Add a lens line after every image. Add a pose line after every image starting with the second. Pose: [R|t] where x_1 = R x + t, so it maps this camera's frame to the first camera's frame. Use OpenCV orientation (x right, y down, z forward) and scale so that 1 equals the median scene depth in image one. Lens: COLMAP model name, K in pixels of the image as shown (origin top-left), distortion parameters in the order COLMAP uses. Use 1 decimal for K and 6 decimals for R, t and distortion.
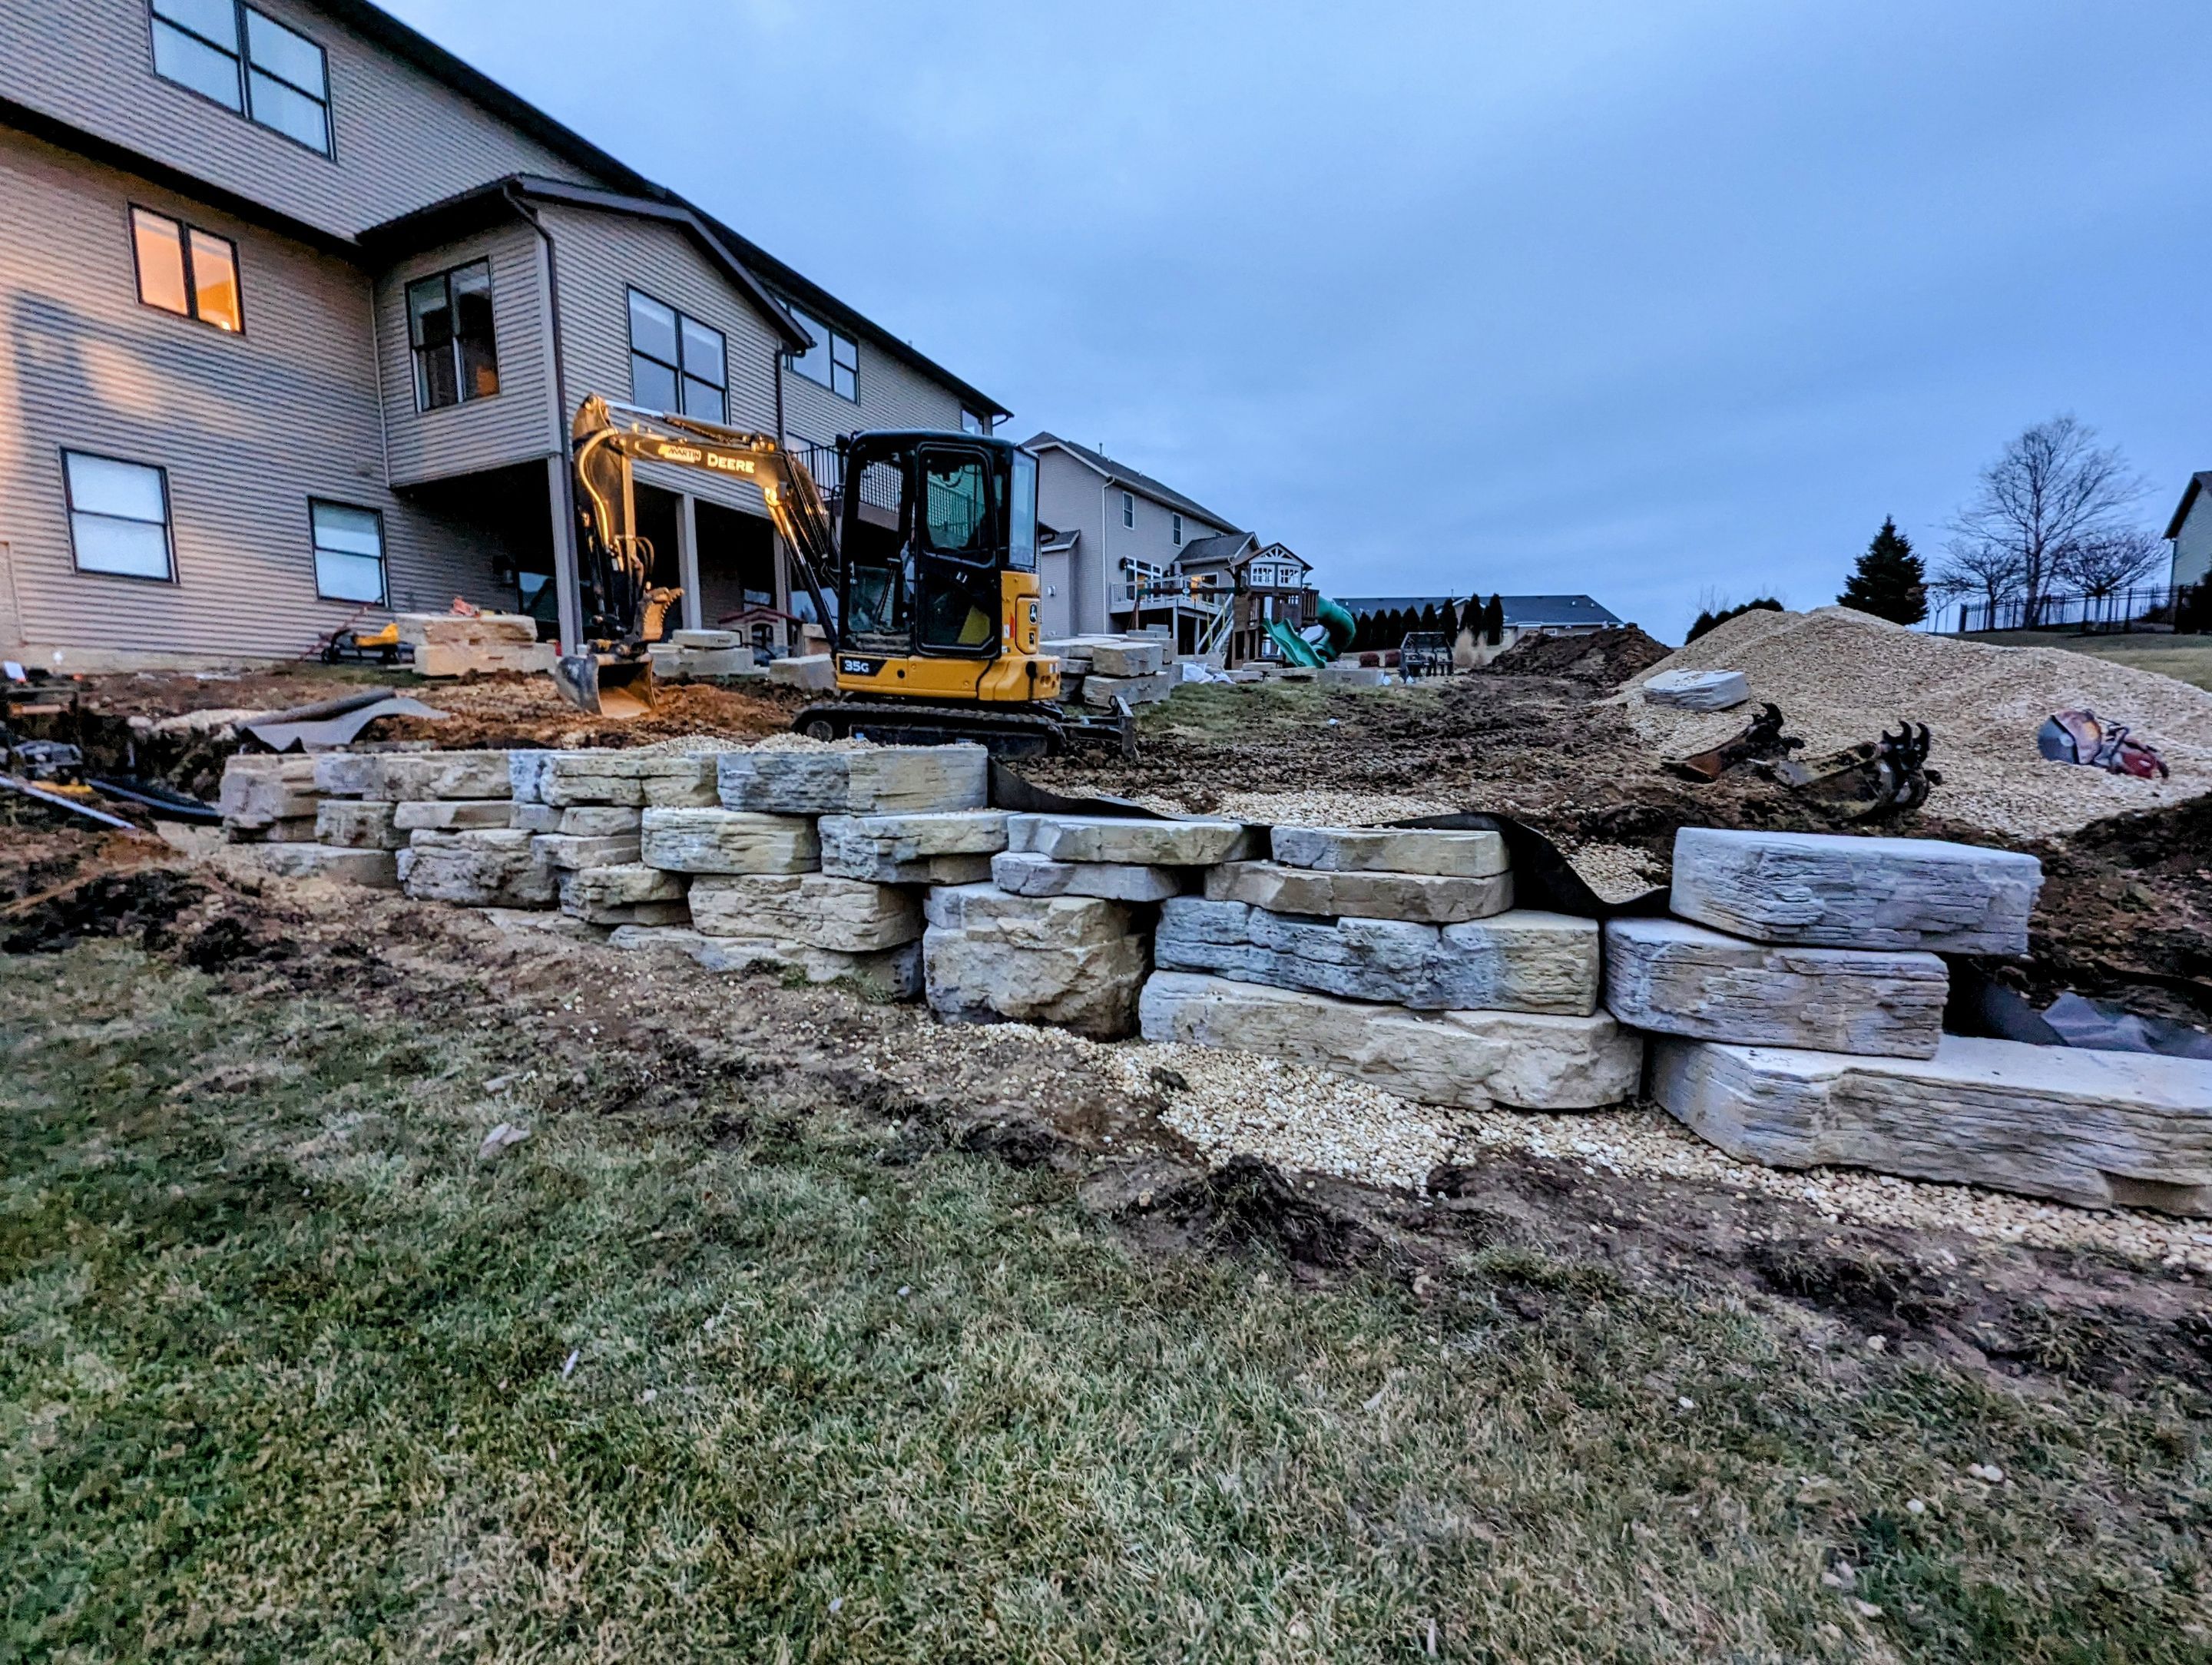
lens RADIAL K [[915.2, 0, 1123.9], [0, 915.2, 836.1], [0, 0, 1]] dist [-0.000729, -0.000937]
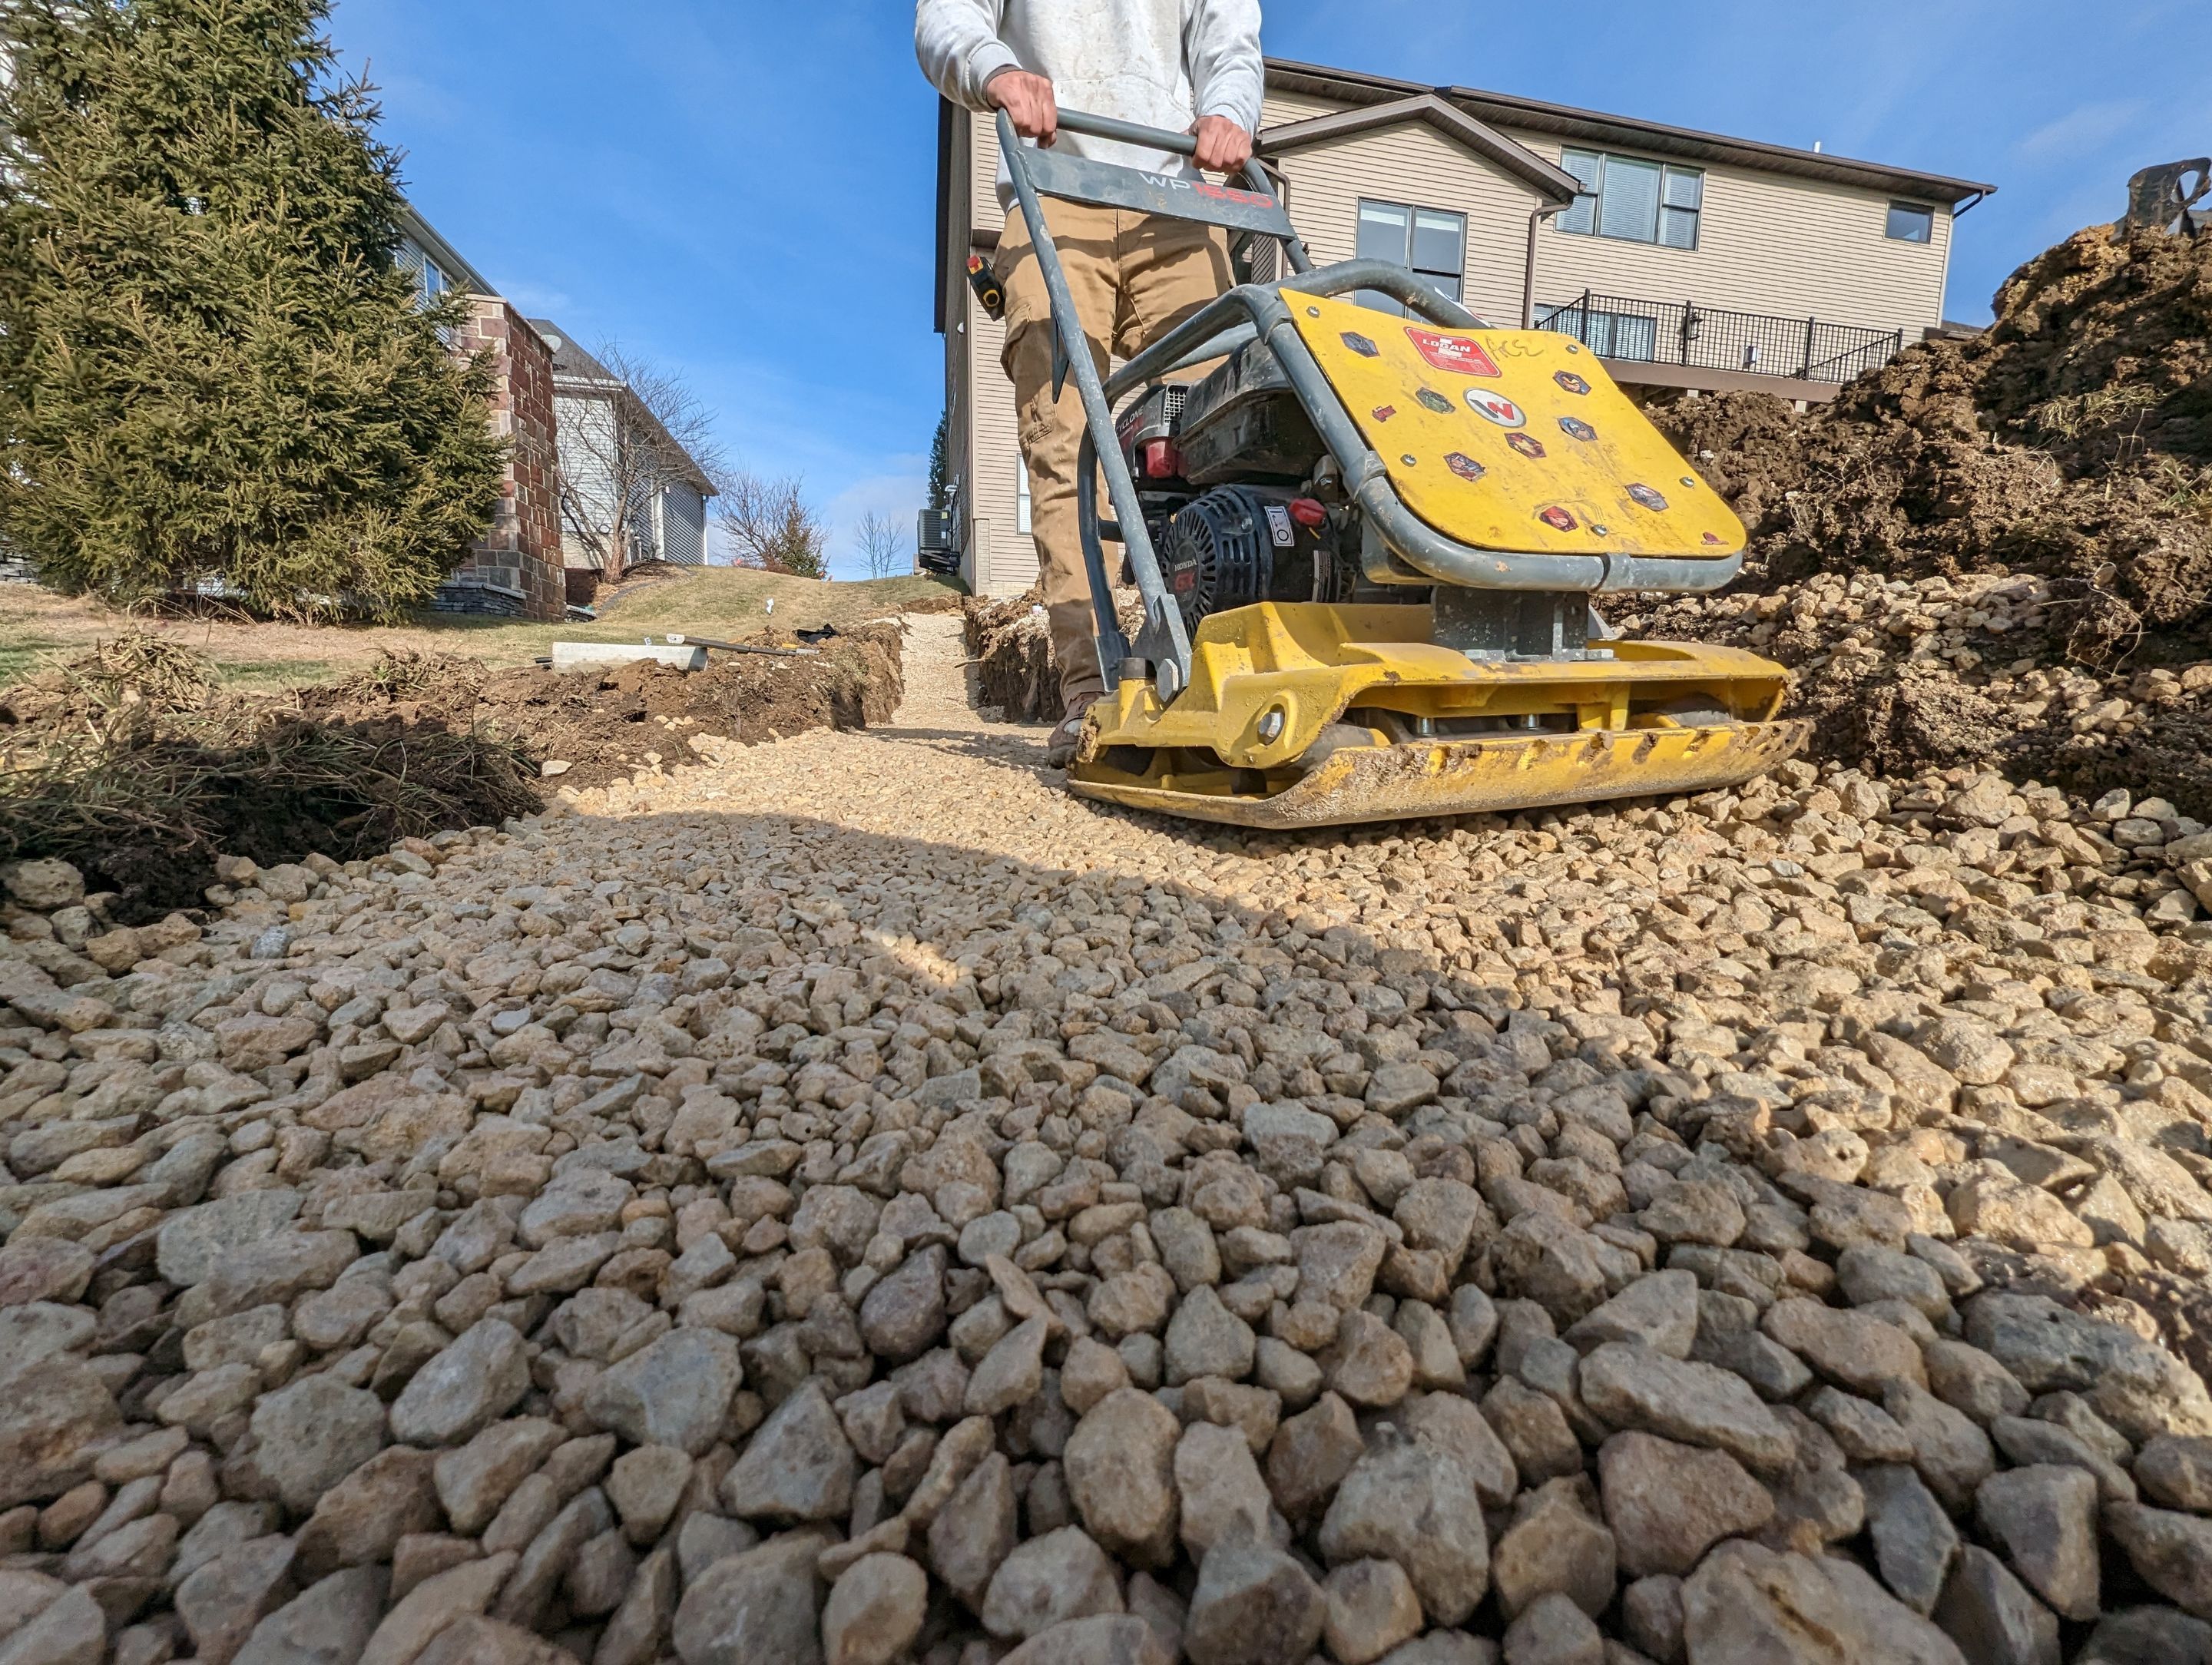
lens RADIAL K [[922.8, 0, 1106.0], [0, 922.8, 832.5], [0, 0, 1]] dist [0.001378, -0.000012]
pose [[0.580340, 0.122550, -0.805101, 0.264430], [-0.101582, 0.991785, 0.077743, 0.076404], [0.808014, 0.036666, 0.588021, 0.189100]]
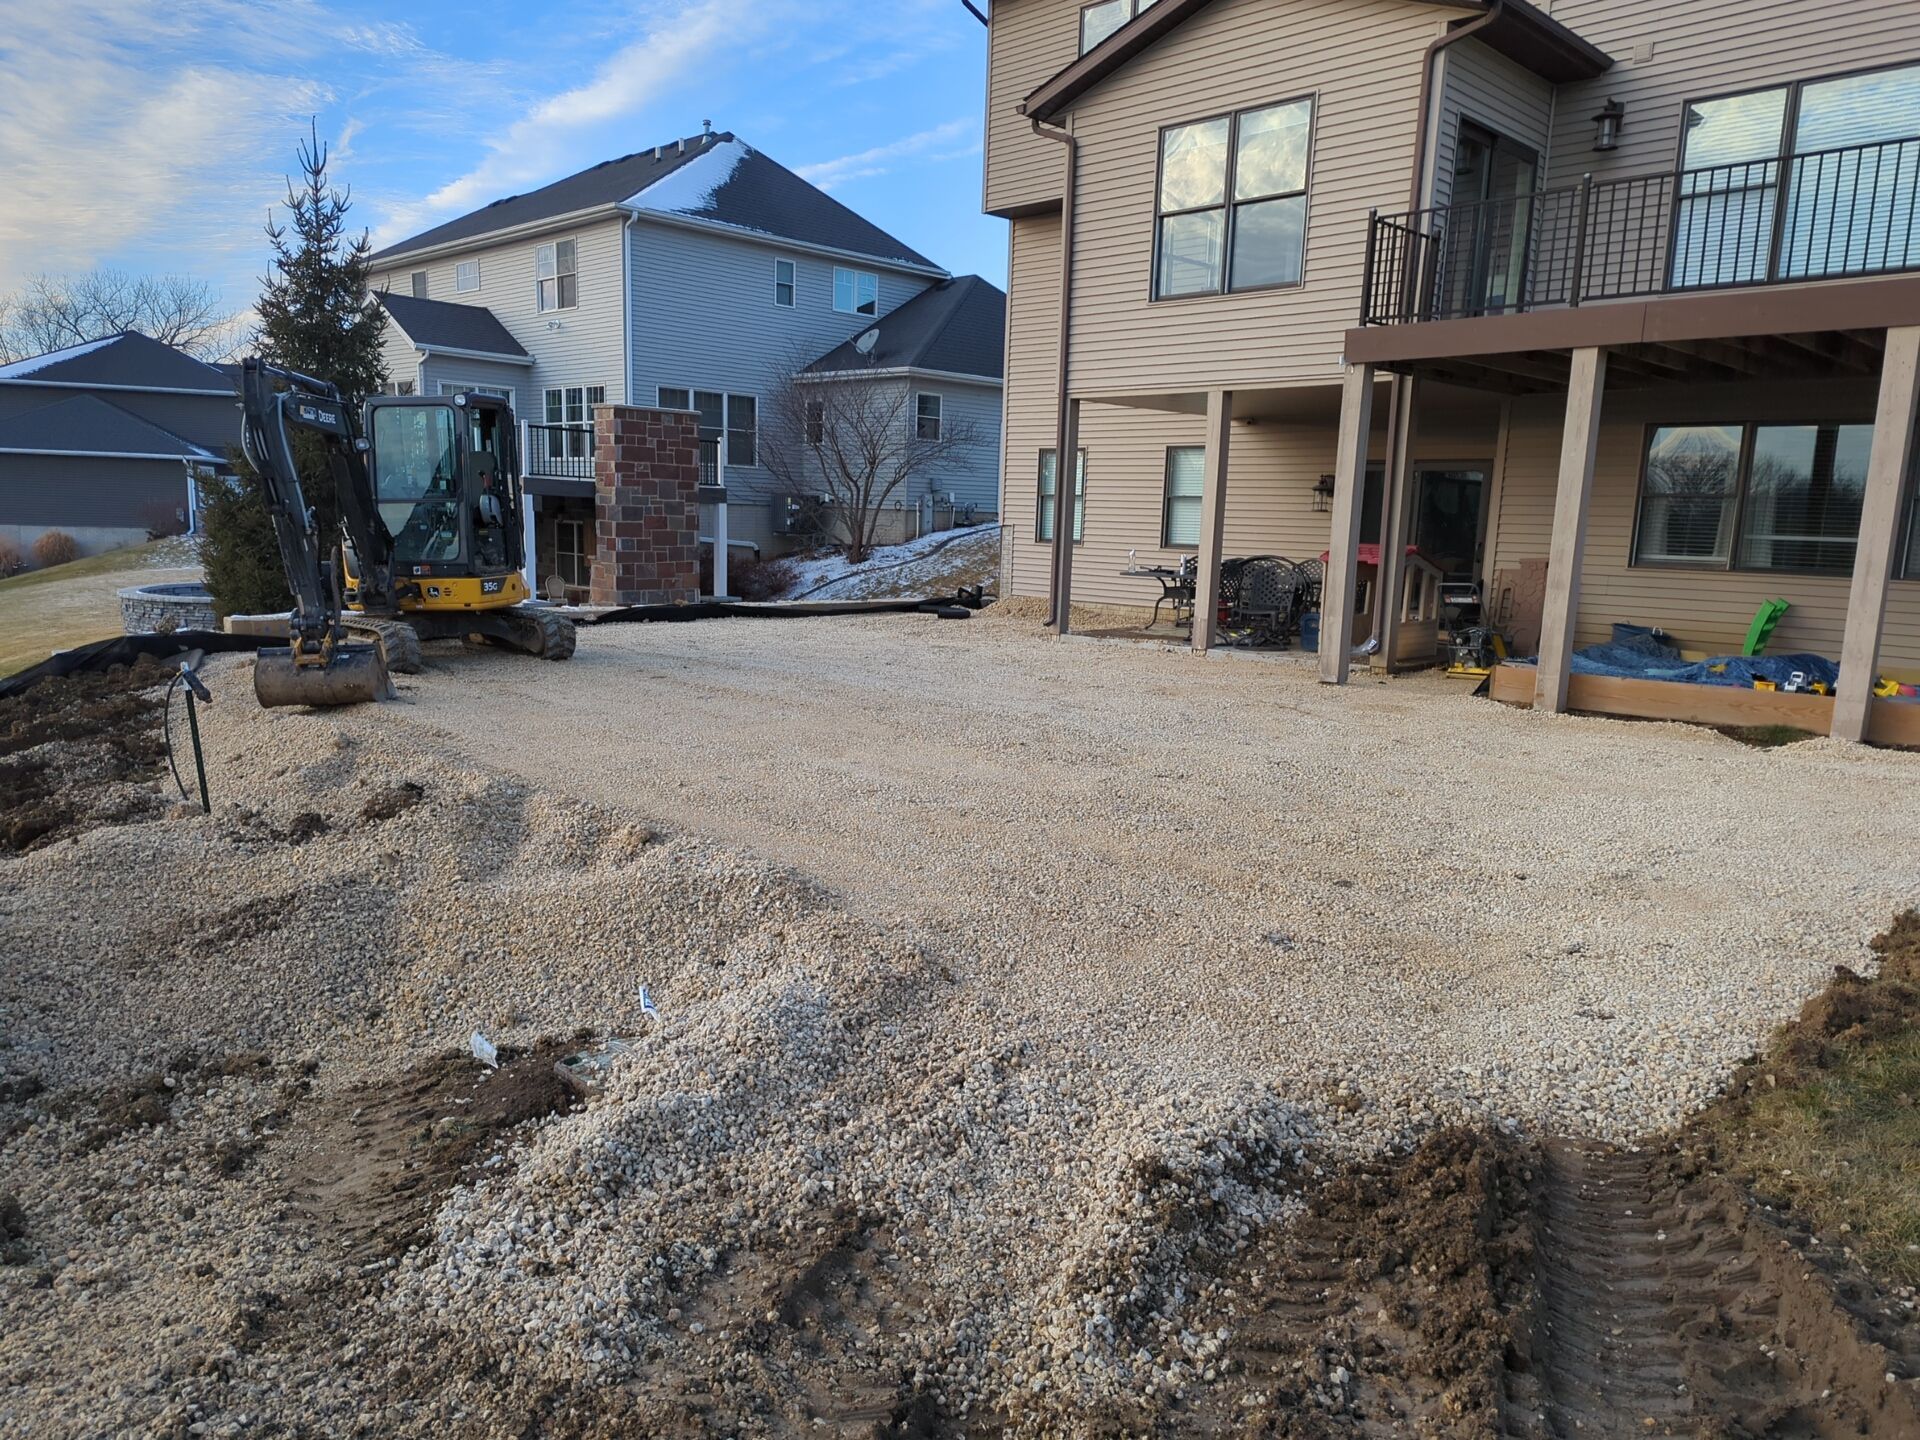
lens RADIAL K [[1339.5, 0, 958.9], [0, 1339.5, 729.7], [0, 0, 1]] dist [0.068153, -0.061685]
pose [[-0.356423, 0.148827, -0.922395, 0.689137], [-0.125883, 0.970581, 0.205244, -0.384546], [0.925806, 0.189268, -0.327203, 1.489470]]
